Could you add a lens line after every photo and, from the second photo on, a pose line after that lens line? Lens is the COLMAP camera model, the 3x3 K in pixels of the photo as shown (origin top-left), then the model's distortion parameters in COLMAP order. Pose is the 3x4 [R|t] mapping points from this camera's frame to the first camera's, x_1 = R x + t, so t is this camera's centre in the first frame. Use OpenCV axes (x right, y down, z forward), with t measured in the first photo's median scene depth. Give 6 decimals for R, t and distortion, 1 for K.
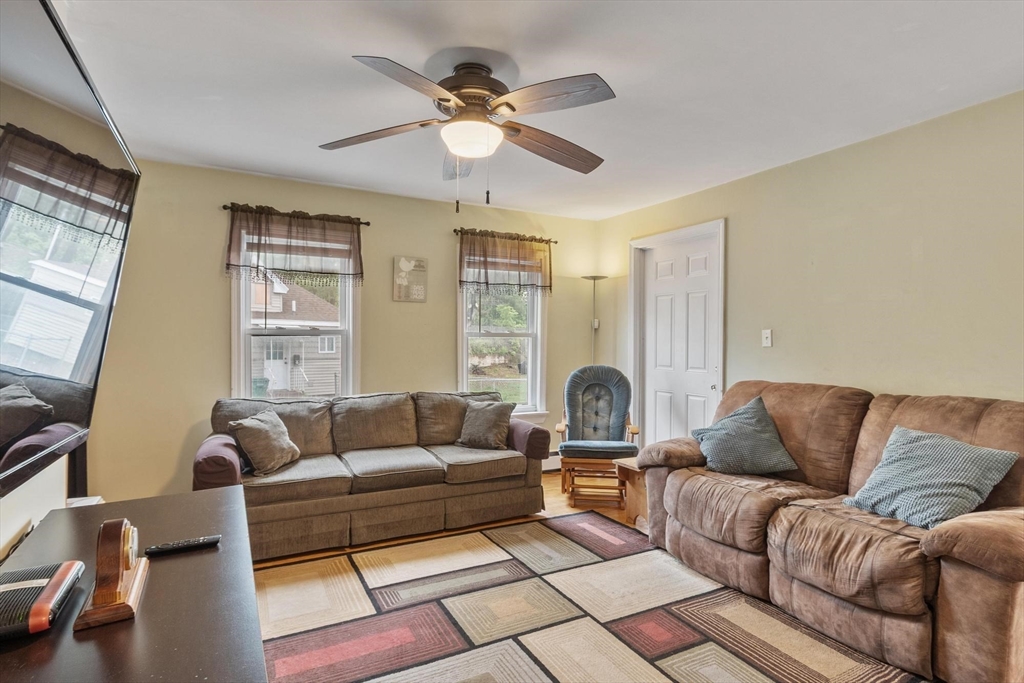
lens RADIAL K [[537.3, 0, 513.1], [0, 537.3, 346.2], [0, 0, 1]] dist [0.004718, -0.001352]
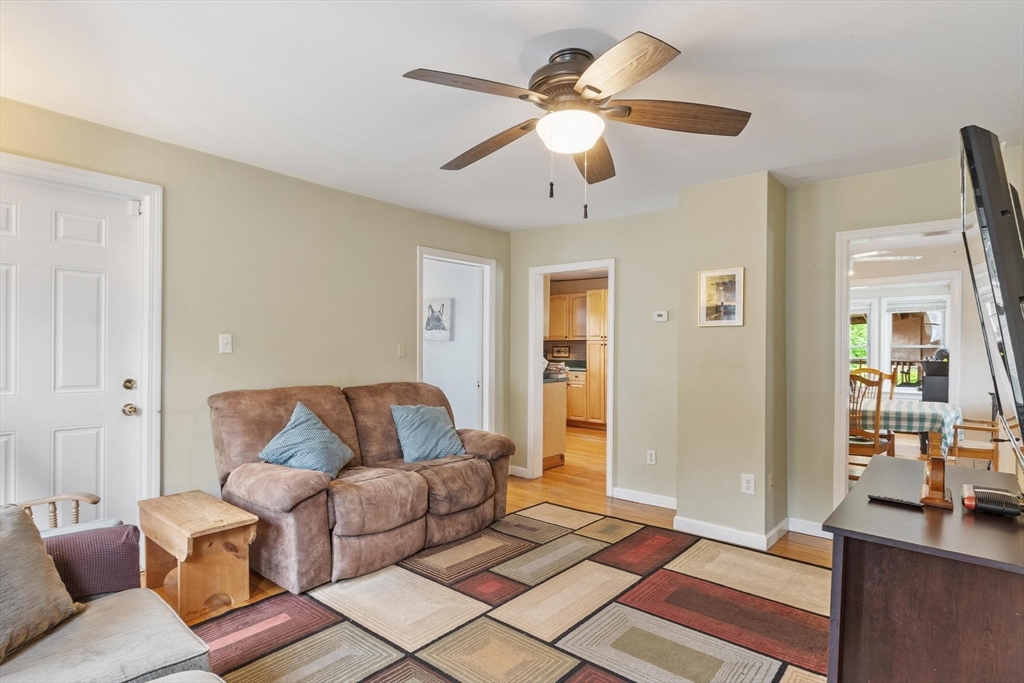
lens RADIAL K [[537.3, 0, 509.6], [0, 537.3, 351.8], [0, 0, 1]] dist [0.004718, -0.001352]
pose [[-0.393018, -0.010965, 0.919465, -0.527694], [-0.008936, 0.999927, 0.008105, -0.011955], [-0.919487, -0.005031, -0.393087, 0.866045]]
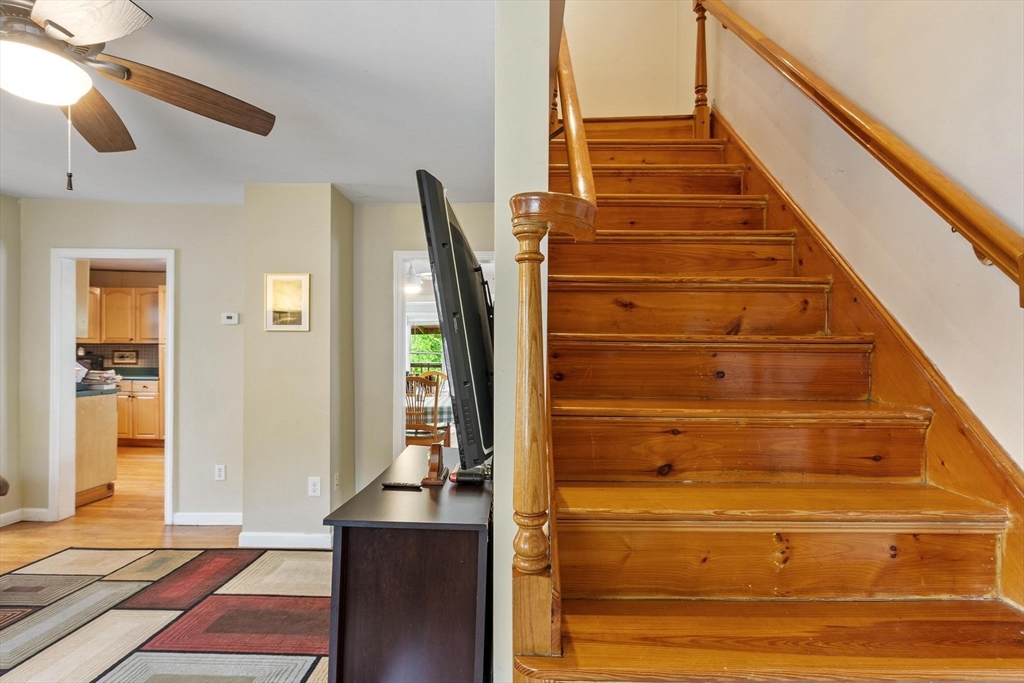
lens RADIAL K [[537.3, 0, 505.9], [0, 537.3, 355.5], [0, 0, 1]] dist [0.004718, -0.001352]
pose [[-0.885934, -0.008698, 0.463730, -0.575008], [-0.011232, 0.999933, -0.002703, -0.011779], [-0.463675, -0.007603, -0.885973, 0.802996]]
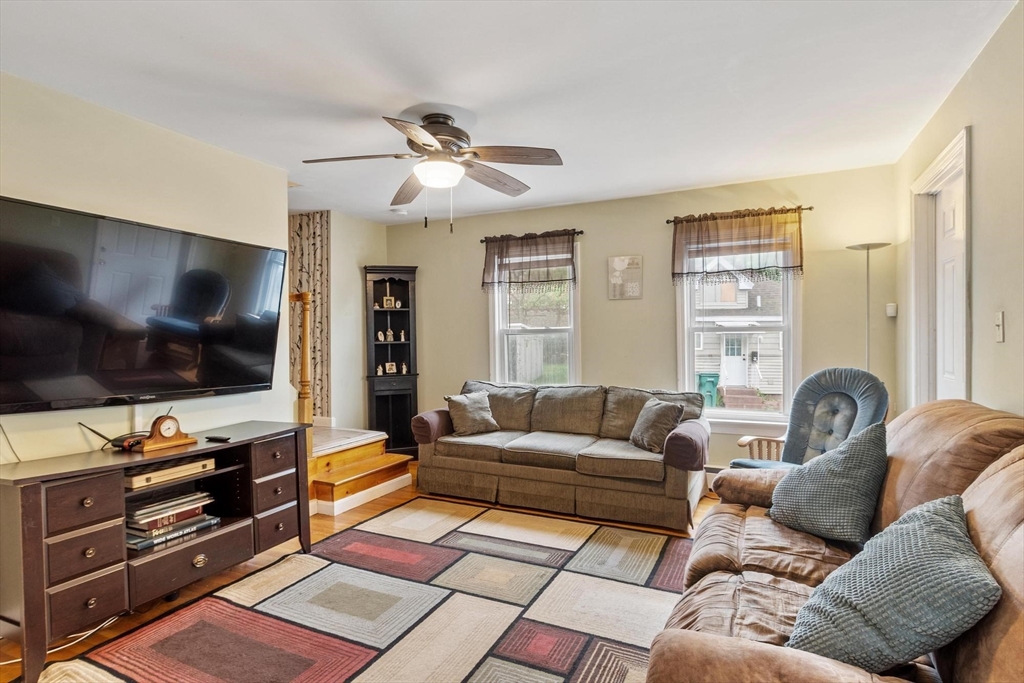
lens RADIAL K [[537.3, 0, 494.7], [0, 537.3, 343.3], [0, 0, 1]] dist [0.004718, -0.001352]
pose [[0.578315, -0.000517, -0.815813, 0.590364], [0.001605, 0.999999, 0.000504, 0.001007], [0.815812, -0.001601, 0.578315, 0.231879]]
